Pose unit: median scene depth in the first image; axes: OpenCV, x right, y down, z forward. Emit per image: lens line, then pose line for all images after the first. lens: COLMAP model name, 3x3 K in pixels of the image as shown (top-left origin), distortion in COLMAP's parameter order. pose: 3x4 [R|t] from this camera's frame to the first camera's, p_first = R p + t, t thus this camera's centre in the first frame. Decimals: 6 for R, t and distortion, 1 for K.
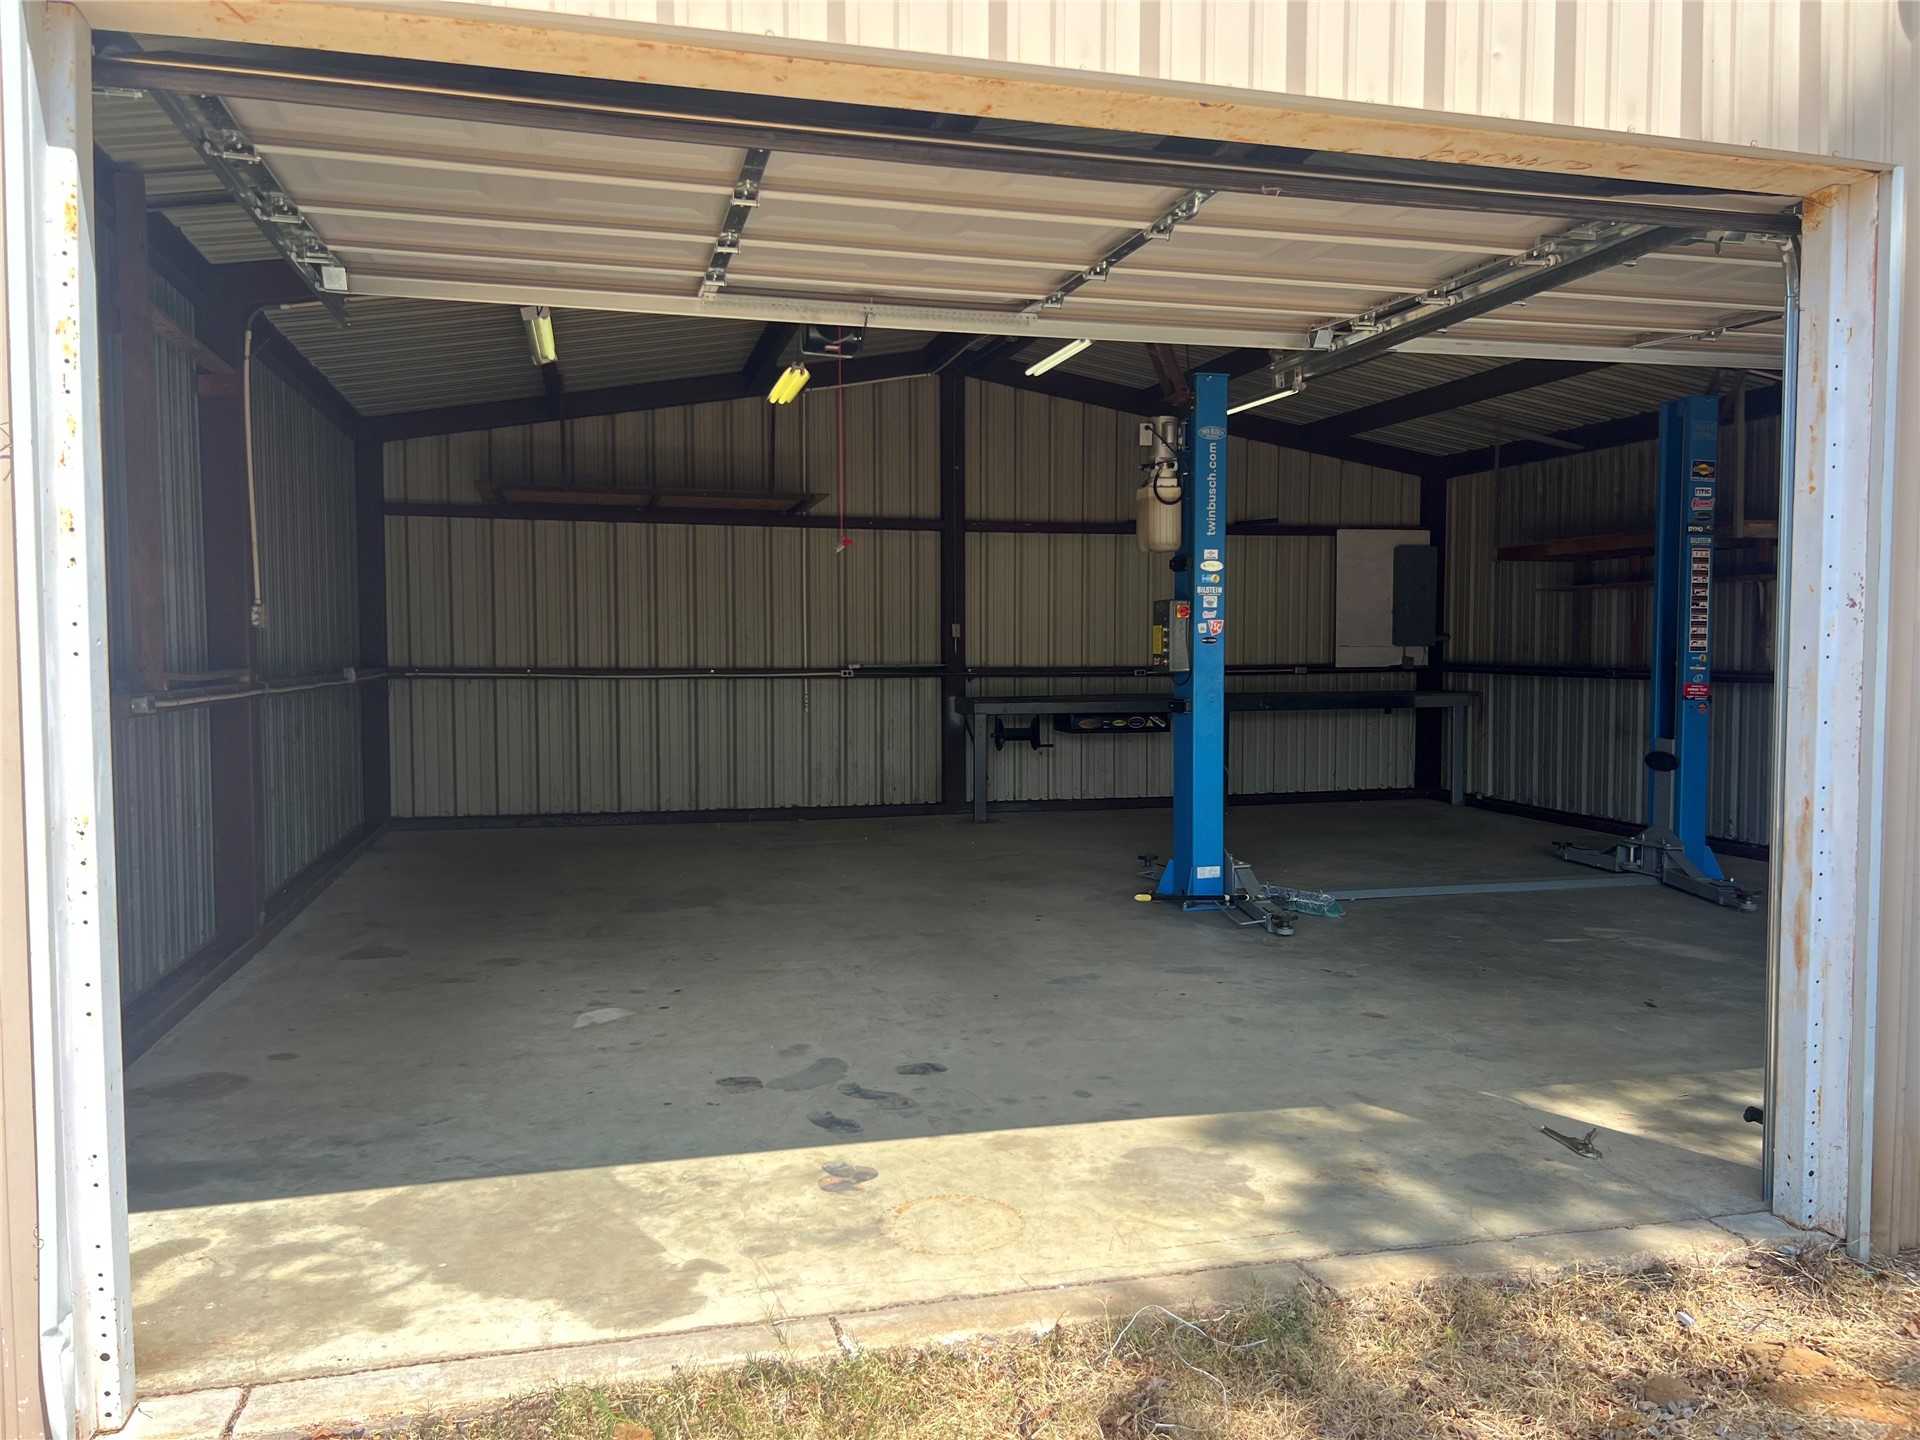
lens RADIAL K [[1464.5, 0, 968.2], [0, 1464.5, 735.0], [0, 0, 1]] dist [0.036705, -0.034120]
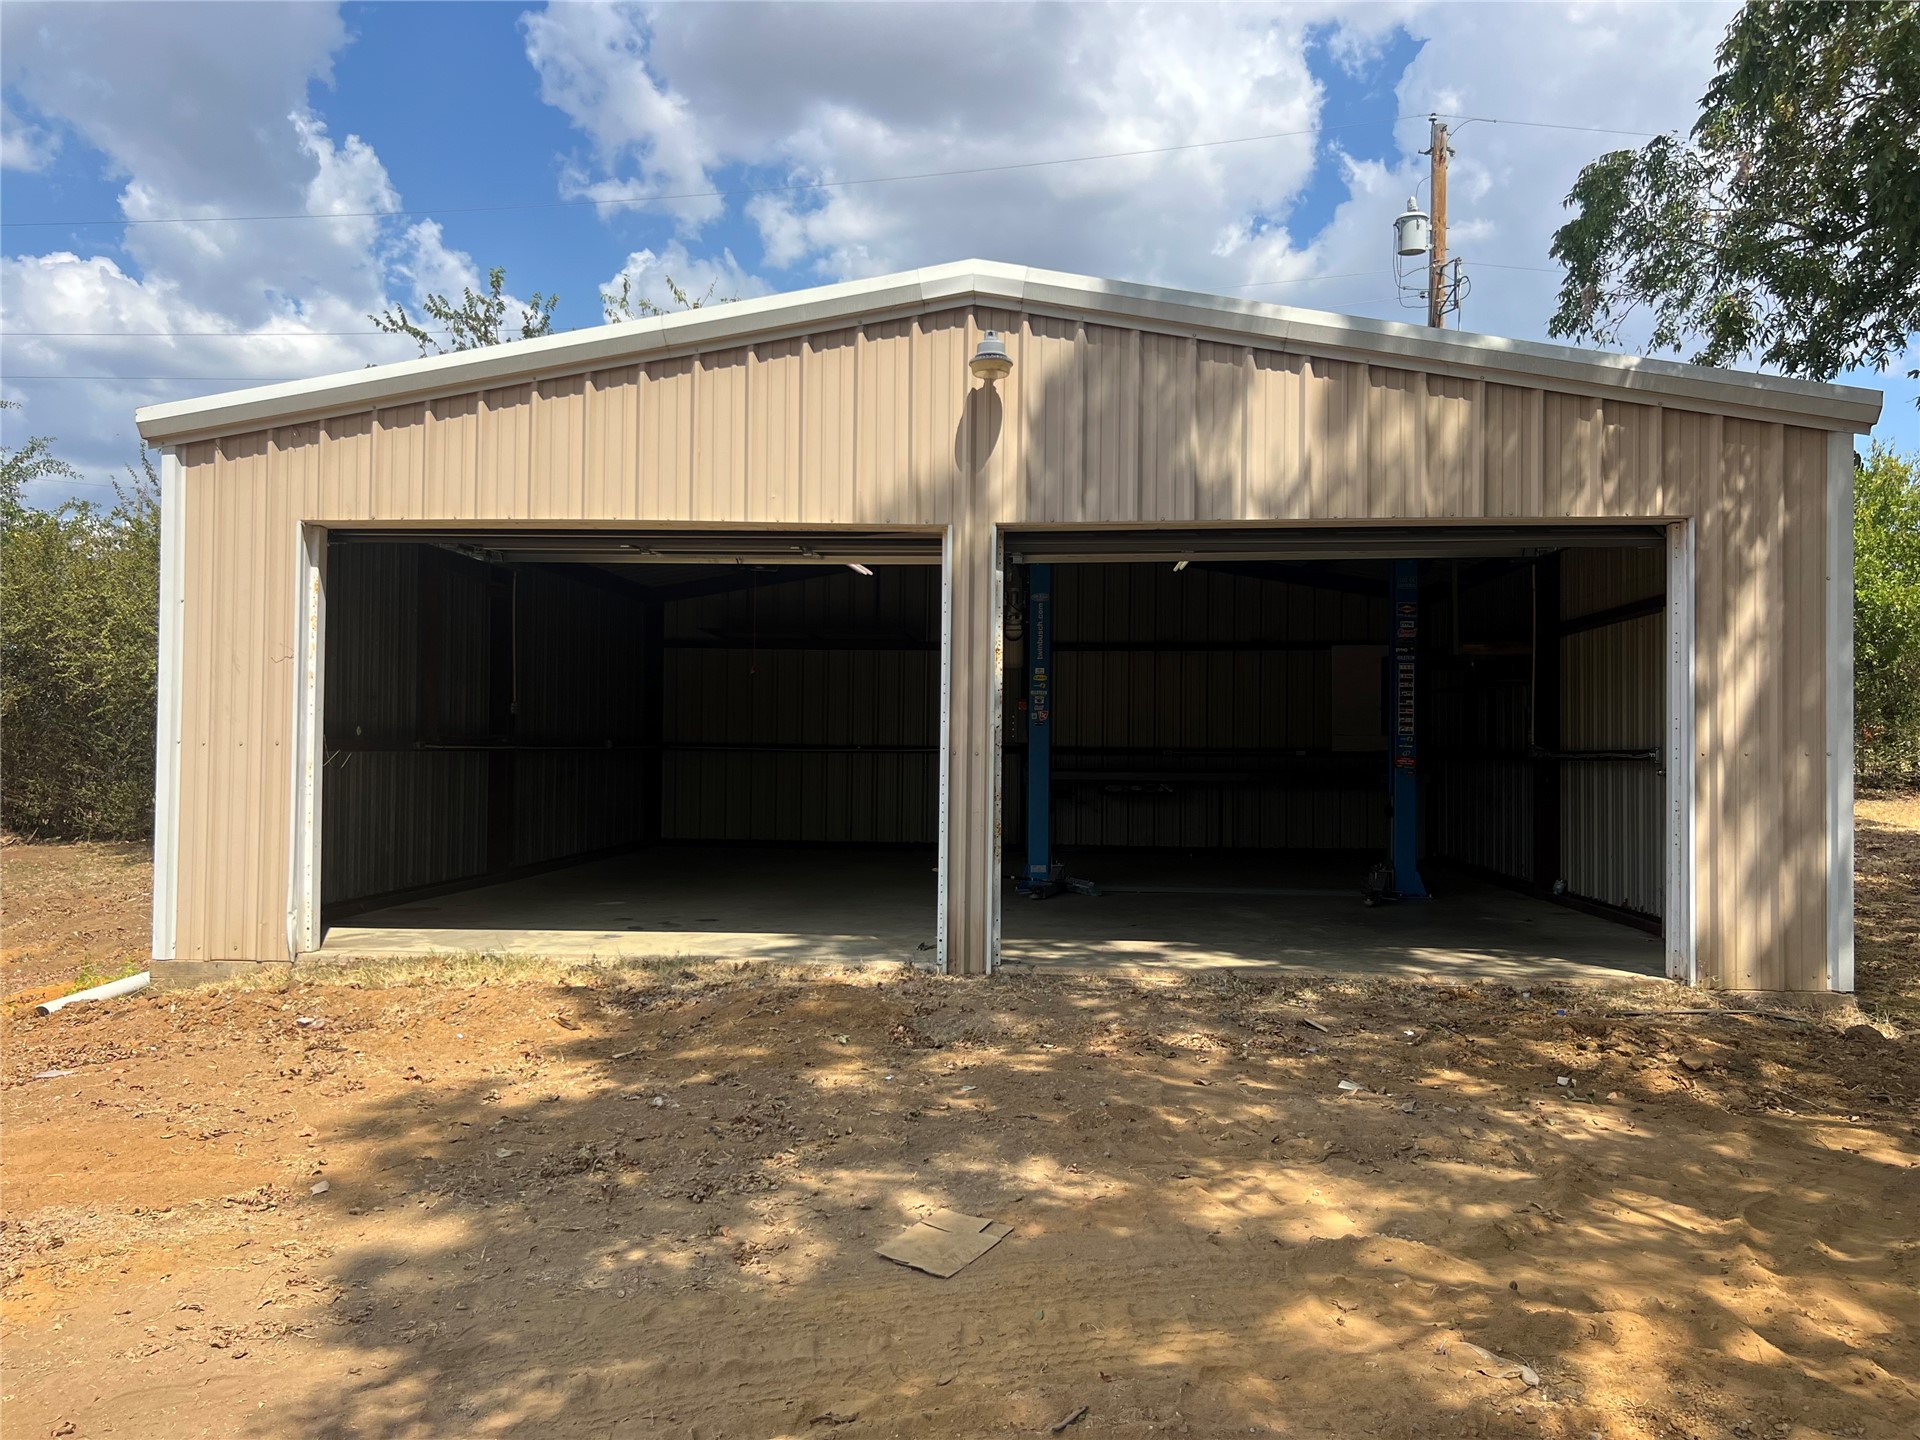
lens RADIAL K [[1464.5, 0, 957.0], [0, 1464.5, 725.5], [0, 0, 1]] dist [0.036705, -0.034120]
pose [[0.941583, 0.004803, -0.336746, 0.407946], [-0.029928, 0.997136, -0.069460, 0.033858], [0.335448, 0.075480, 0.939030, -0.353311]]
